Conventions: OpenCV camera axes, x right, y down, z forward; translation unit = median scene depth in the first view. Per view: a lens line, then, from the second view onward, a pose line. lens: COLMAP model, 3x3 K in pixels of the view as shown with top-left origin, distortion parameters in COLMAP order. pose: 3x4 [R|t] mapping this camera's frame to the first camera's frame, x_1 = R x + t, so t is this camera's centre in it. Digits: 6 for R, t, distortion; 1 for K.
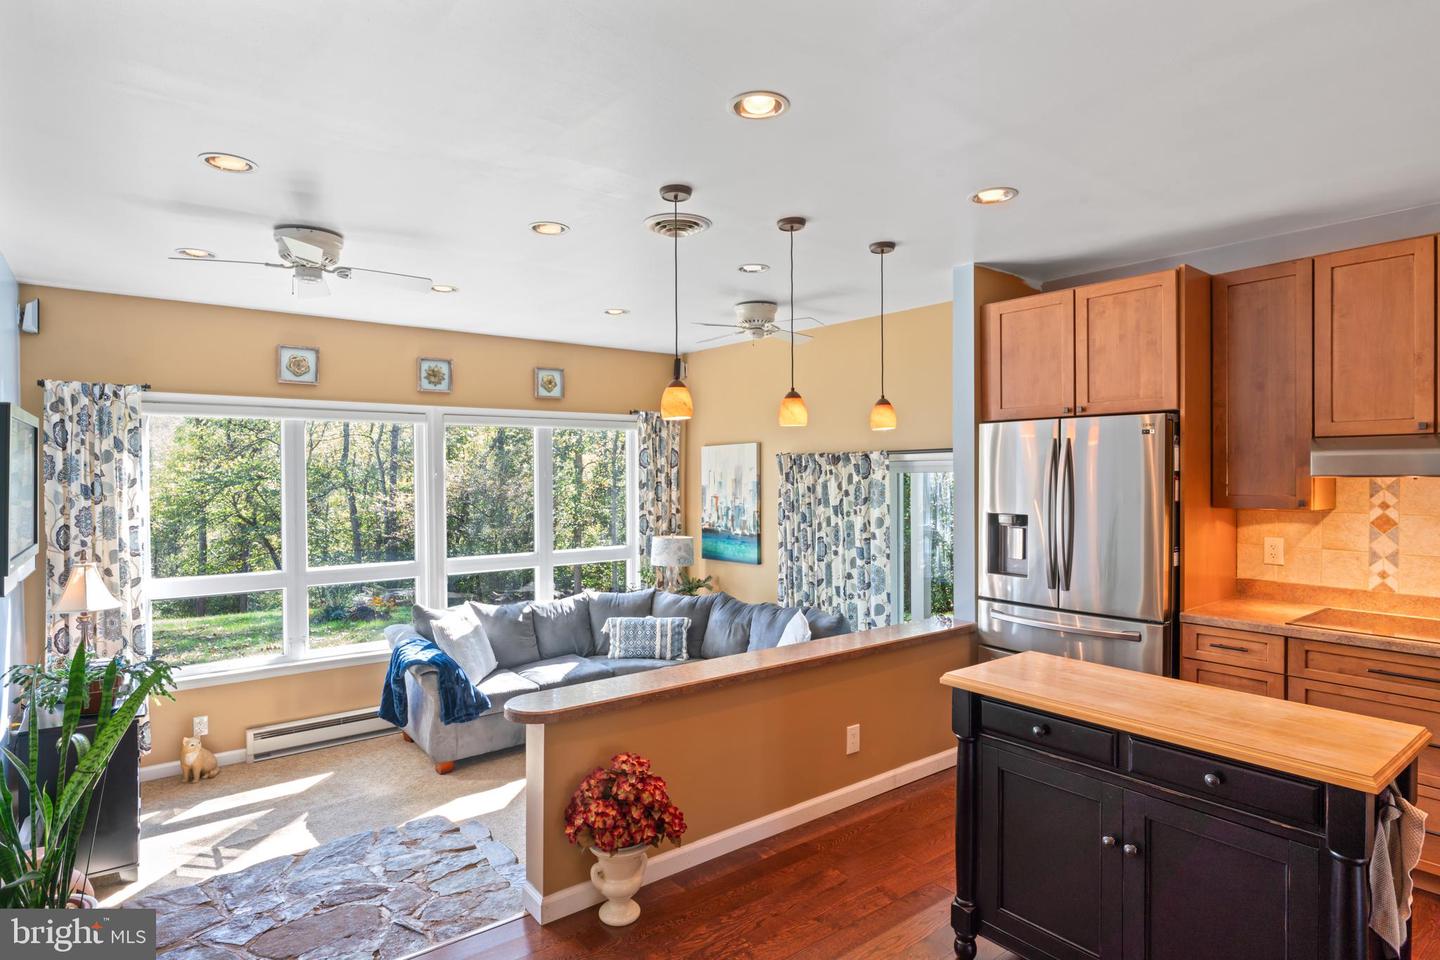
lens RADIAL K [[772.6, 0, 716.5], [0, 772.6, 482.0], [0, 0, 1]] dist [-0.007195, 0.002905]
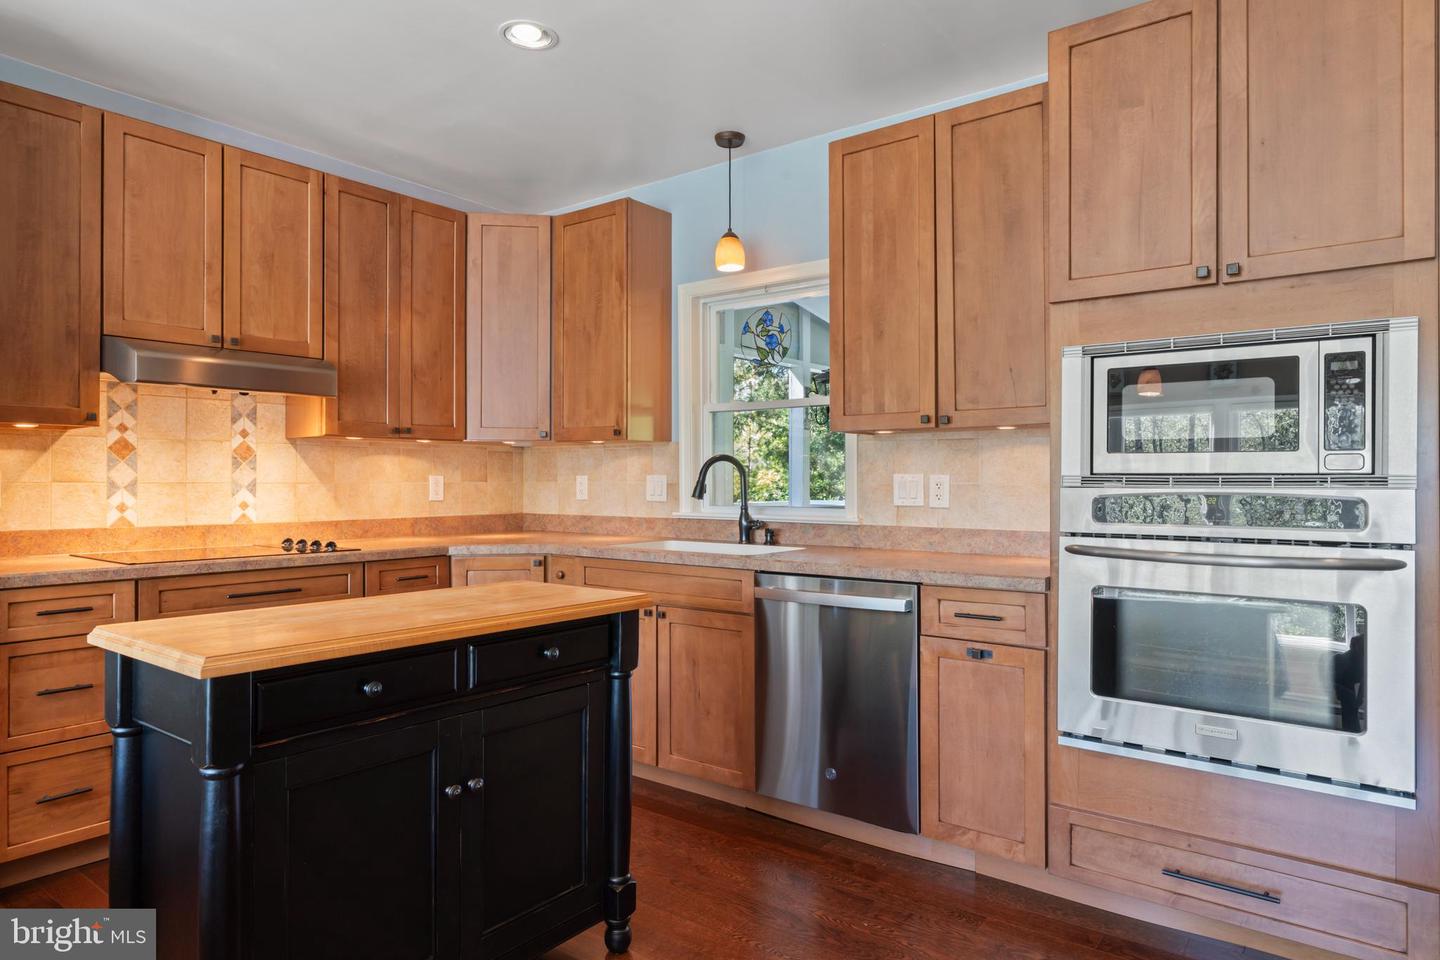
lens RADIAL K [[888.4, 0, 724.5], [0, 888.4, 477.1], [0, 0, 1]] dist [0.004352, 0.000571]
pose [[-0.258001, 0.009311, 0.966100, -0.259320], [0.011319, 0.999914, -0.006615, 0.094517], [-0.966078, 0.009228, -0.258084, 0.567750]]
